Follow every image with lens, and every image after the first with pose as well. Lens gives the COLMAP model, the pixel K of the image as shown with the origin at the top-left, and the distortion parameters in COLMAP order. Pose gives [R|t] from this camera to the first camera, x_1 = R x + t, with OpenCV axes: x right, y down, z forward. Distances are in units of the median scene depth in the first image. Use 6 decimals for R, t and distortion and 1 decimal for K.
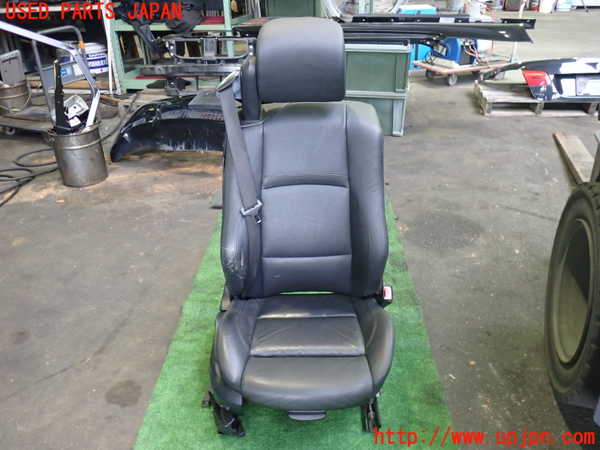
lens RADIAL K [[533.3, 0, 300.0], [0, 533.3, 225.0], [0, 0, 1]] dist [0.003958, -0.002389]
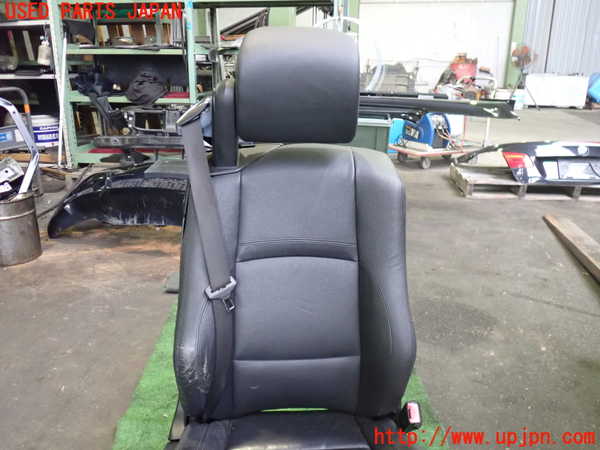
lens RADIAL K [[533.3, 0, 300.0], [0, 533.3, 225.0], [0, 0, 1]] dist [0.003958, -0.002389]
pose [[0.996944, 0.018247, 0.075964, -0.023365], [-0.005324, 0.985948, -0.166970, 0.001445], [-0.077943, 0.166056, 0.983031, 0.158542]]
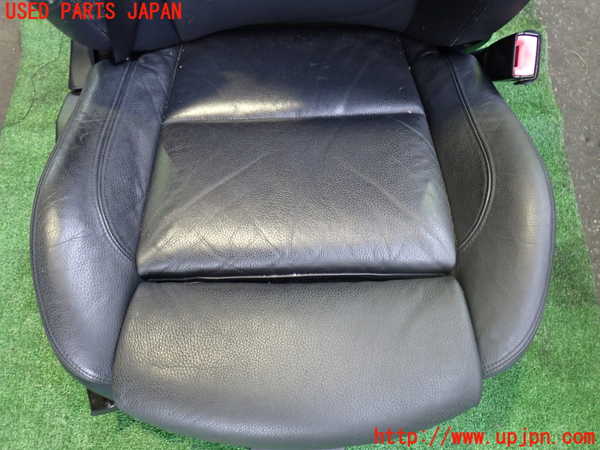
lens RADIAL K [[533.3, 0, 300.0], [0, 533.3, 225.0], [0, 0, 1]] dist [0.003958, -0.002389]
pose [[0.999727, -0.017745, 0.015176, 0.005522], [0.004245, 0.777241, 0.629189, -0.003547], [-0.022960, -0.628953, 0.777104, 0.369003]]
